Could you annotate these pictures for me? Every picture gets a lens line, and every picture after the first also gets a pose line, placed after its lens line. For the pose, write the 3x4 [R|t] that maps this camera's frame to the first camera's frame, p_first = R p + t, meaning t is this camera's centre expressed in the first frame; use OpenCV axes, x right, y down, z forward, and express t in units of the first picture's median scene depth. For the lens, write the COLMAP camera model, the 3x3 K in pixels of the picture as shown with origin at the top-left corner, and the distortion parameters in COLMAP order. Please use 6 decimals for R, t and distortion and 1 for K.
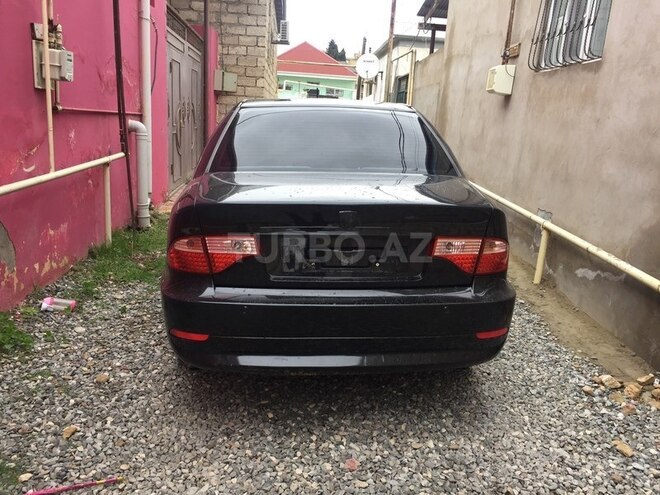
lens RADIAL K [[562.7, 0, 331.6], [0, 562.7, 245.2], [0, 0, 1]] dist [0.036901, -0.018223]
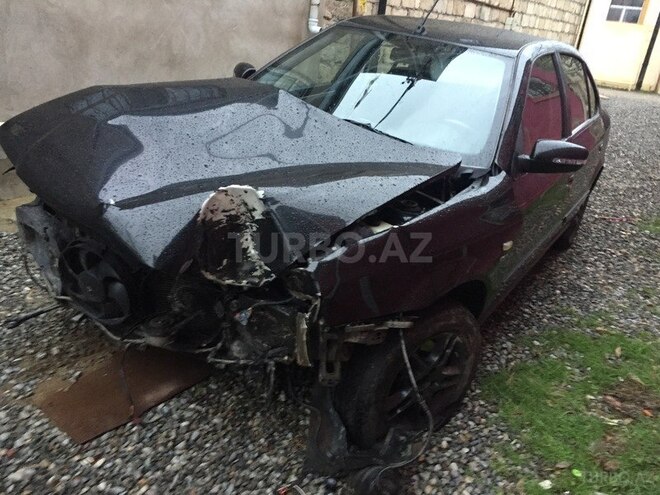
lens RADIAL K [[562.7, 0, 331.6], [0, 562.7, 245.2], [0, 0, 1]] dist [0.036901, -0.018223]
pose [[-0.730439, -0.392568, 0.558882, -0.439834], [-0.009124, 0.823838, 0.566751, -0.436742], [-0.682917, 0.408878, -0.605346, 1.673445]]
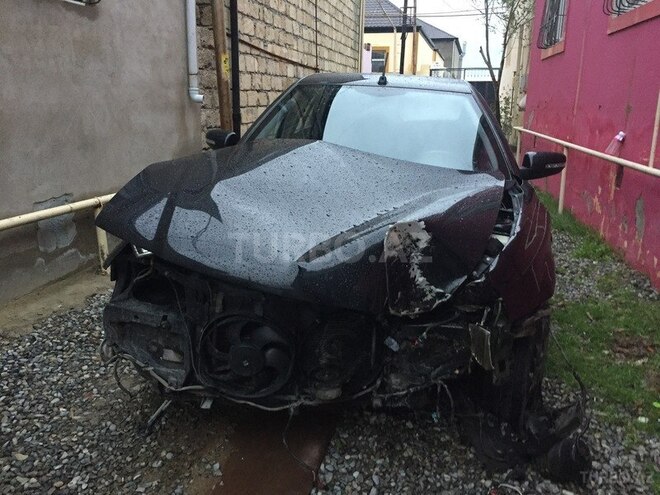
lens RADIAL K [[562.7, 0, 331.6], [0, 562.7, 245.2], [0, 0, 1]] dist [0.036901, -0.018223]
pose [[-0.944950, -0.158309, 0.286371, -0.225357], [-0.002967, 0.879284, 0.476288, -0.433172], [-0.327203, 0.449218, -0.831349, 1.845118]]
